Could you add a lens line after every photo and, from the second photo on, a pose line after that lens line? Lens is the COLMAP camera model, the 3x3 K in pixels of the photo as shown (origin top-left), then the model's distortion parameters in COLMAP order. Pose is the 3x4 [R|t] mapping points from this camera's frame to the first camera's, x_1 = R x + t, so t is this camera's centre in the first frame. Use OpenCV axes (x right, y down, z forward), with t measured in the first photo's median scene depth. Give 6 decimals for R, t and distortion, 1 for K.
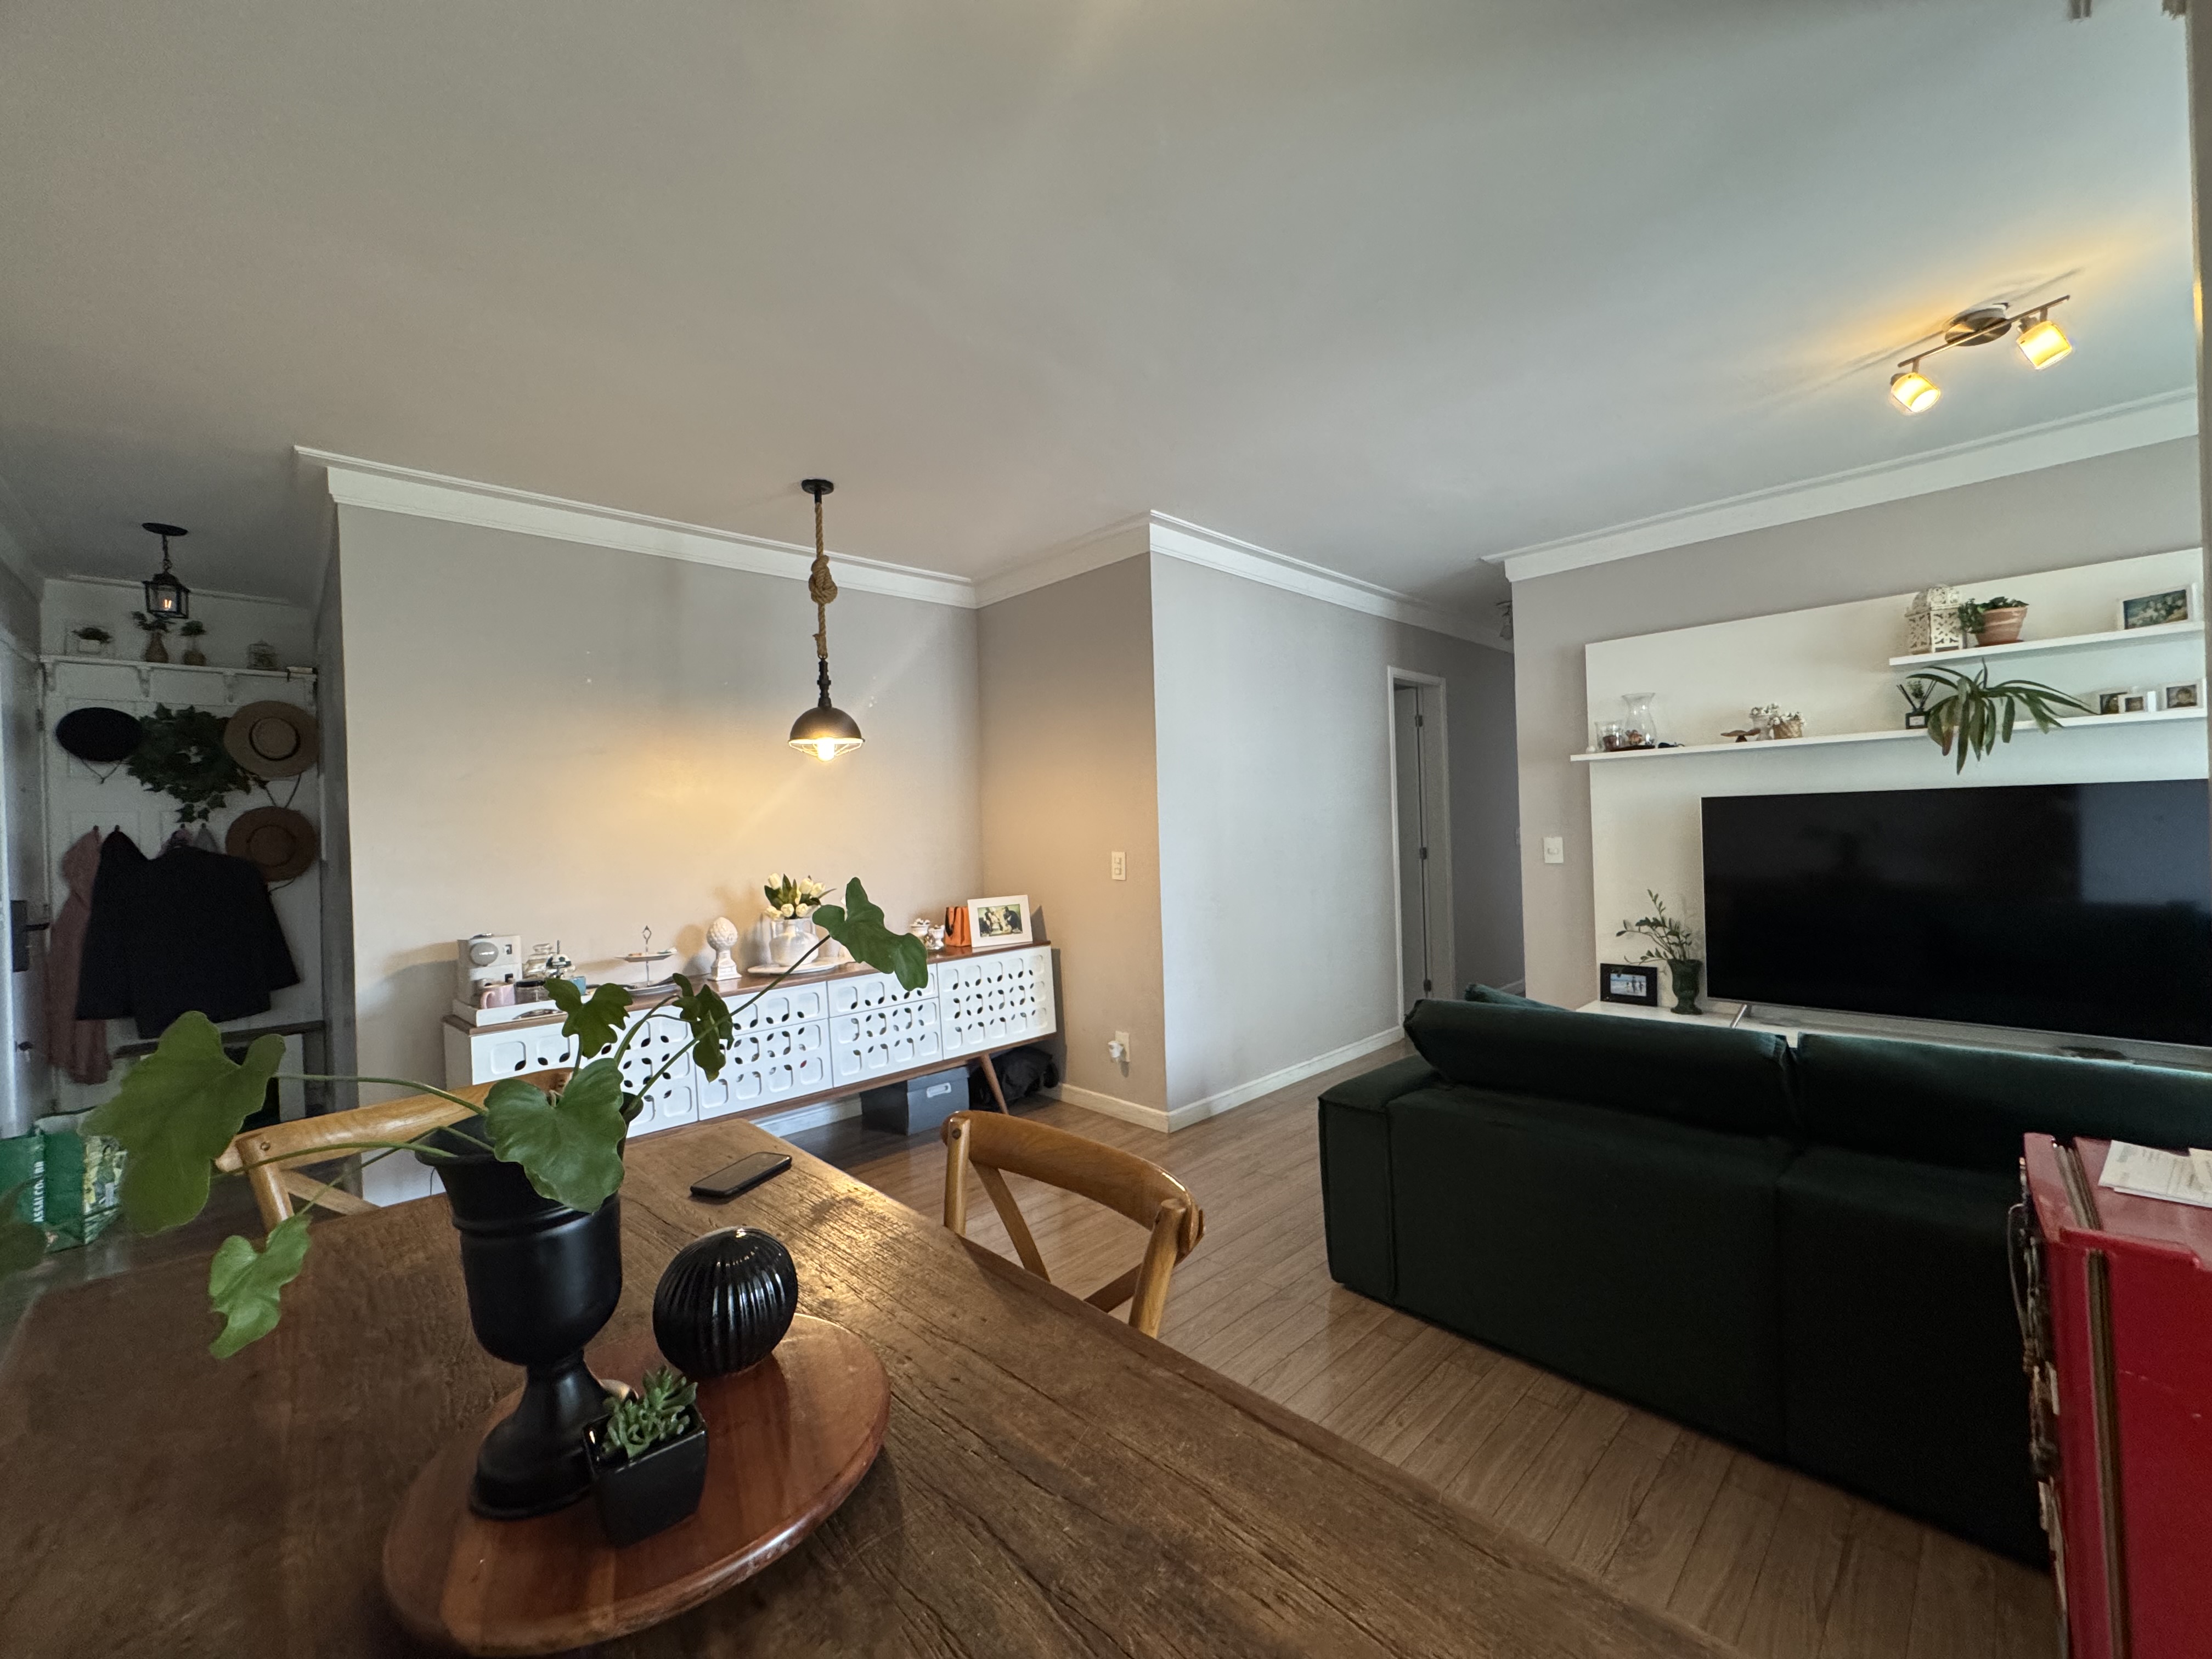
lens RADIAL K [[880.9, 0, 1104.3], [0, 880.9, 826.1], [0, 0, 1]] dist [-0.002047, 0.000560]
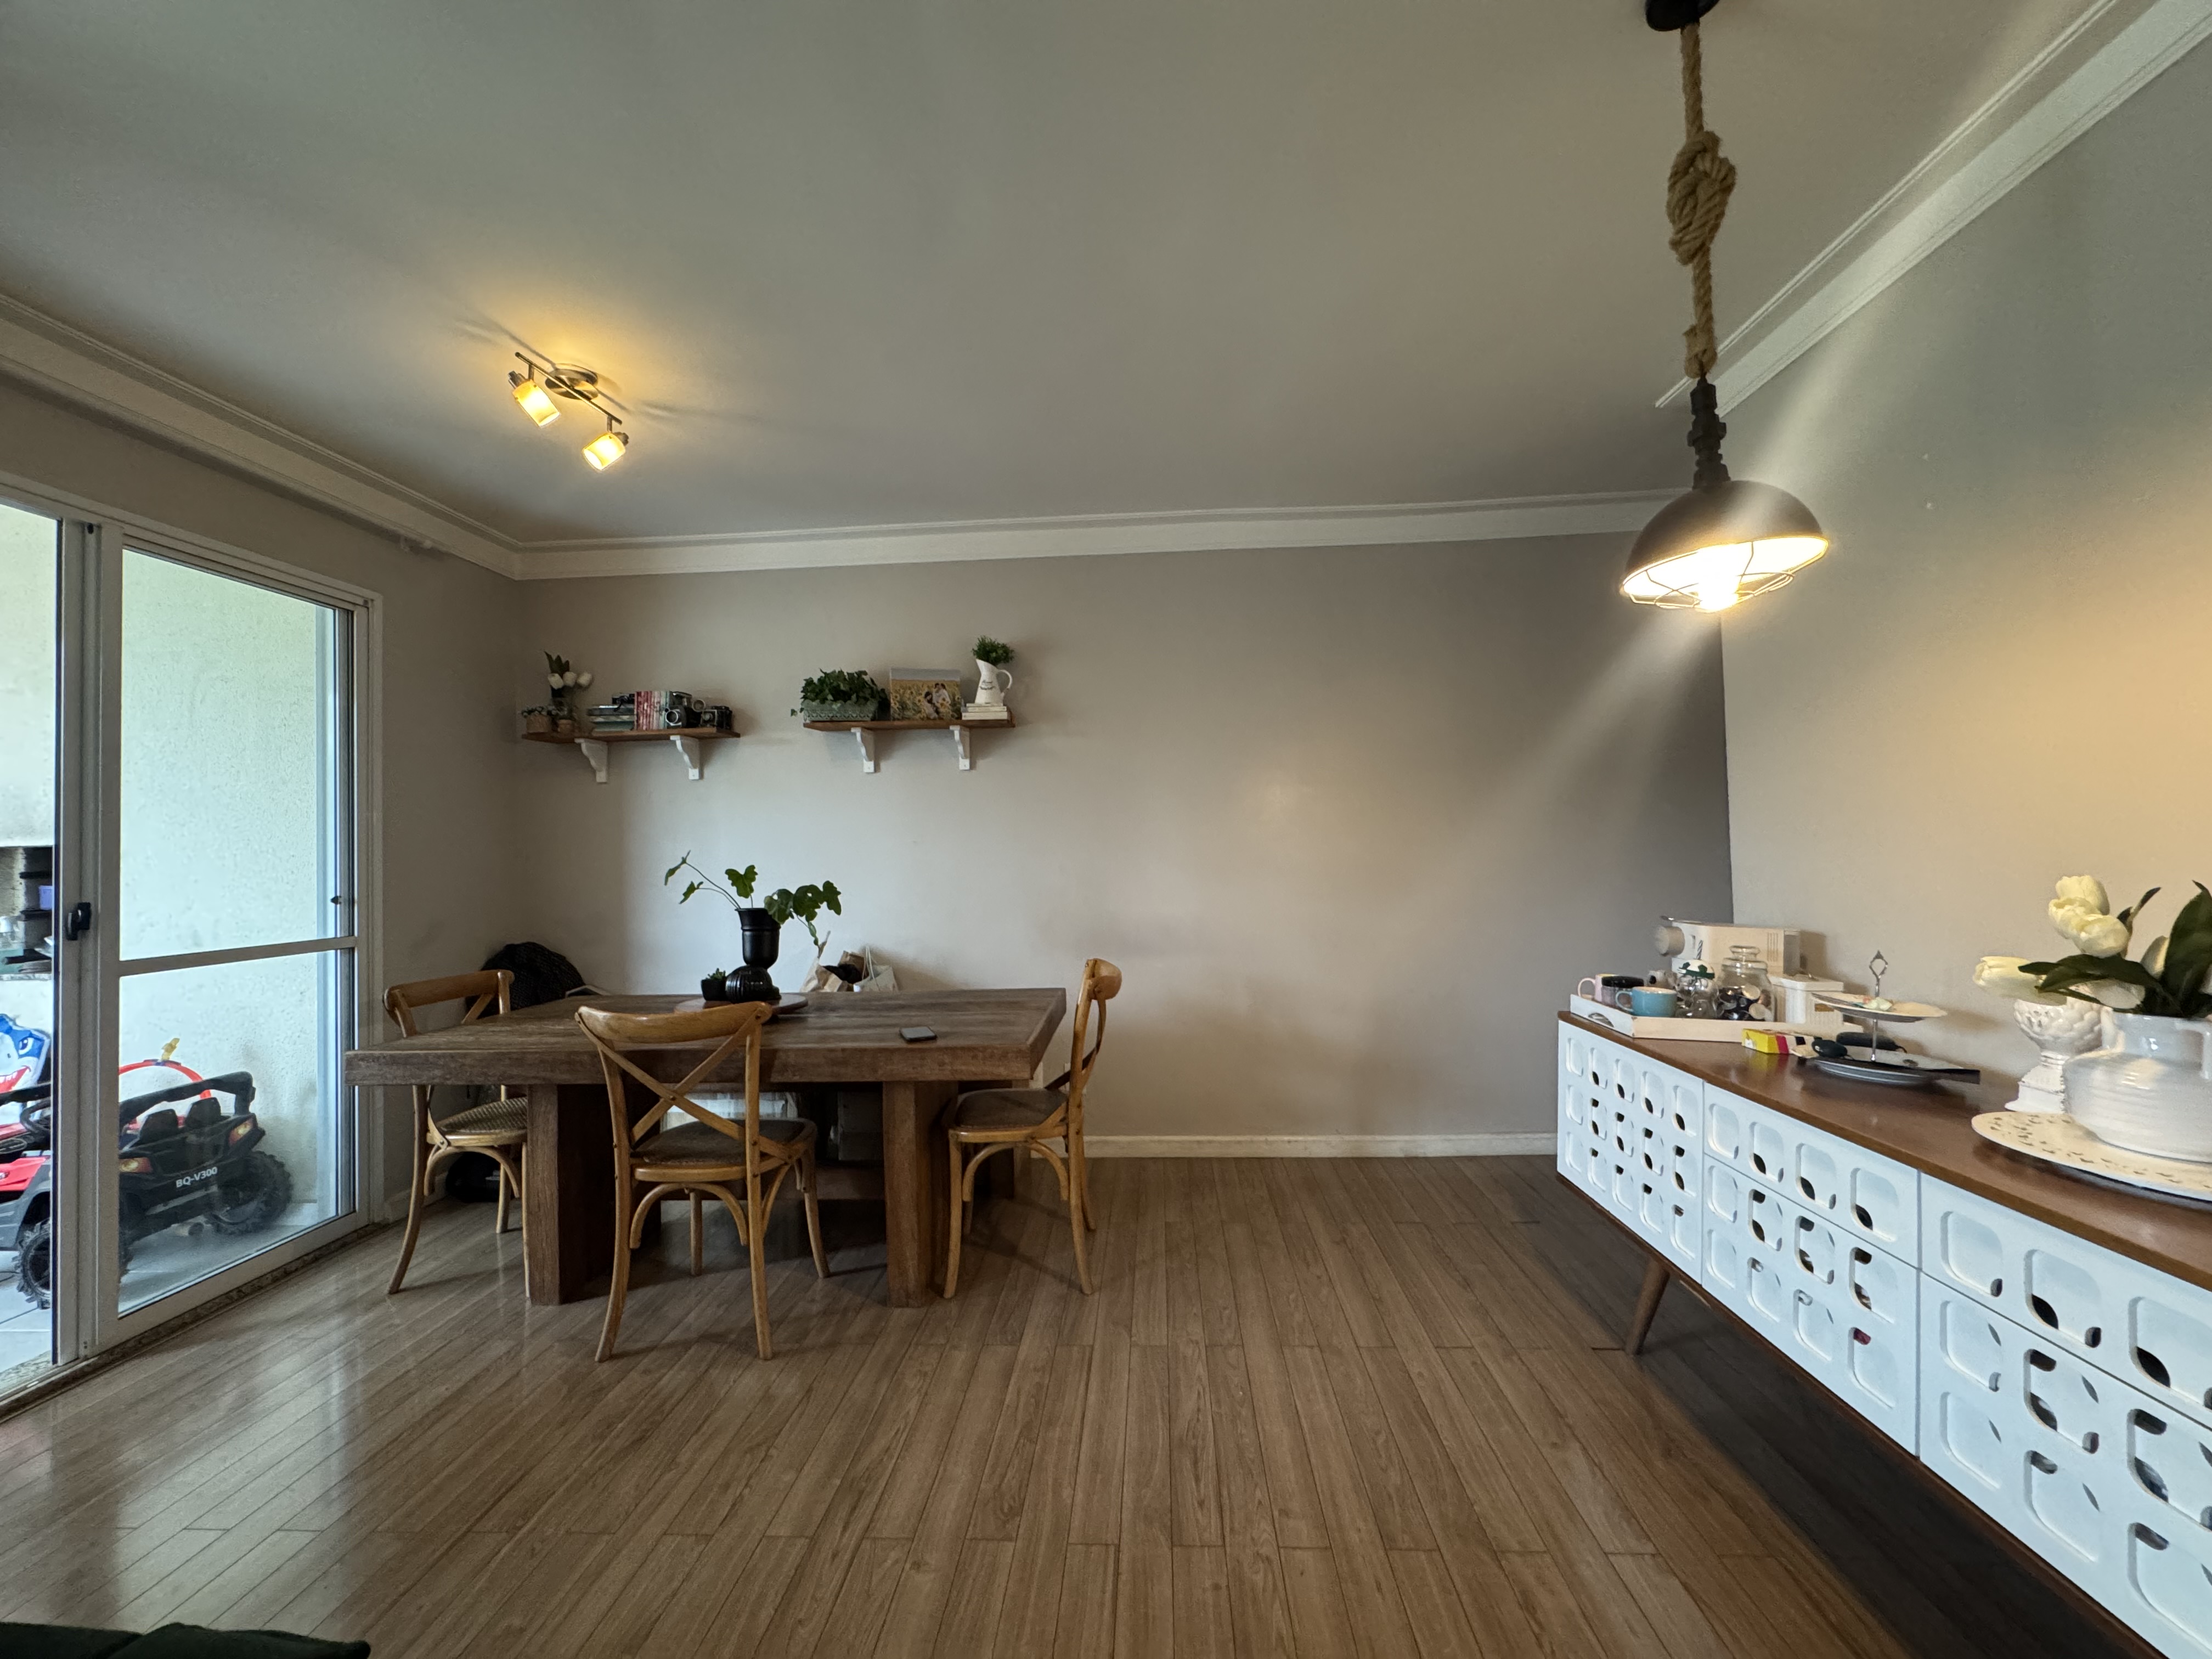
lens RADIAL K [[880.9, 0, 1104.3], [0, 880.9, 826.1], [0, 0, 1]] dist [-0.002047, 0.000560]
pose [[-0.732269, 0.034786, -0.680127, 0.189453], [0.050174, 0.998736, -0.002939, 0.013671], [0.679165, -0.036277, -0.733089, 1.068344]]
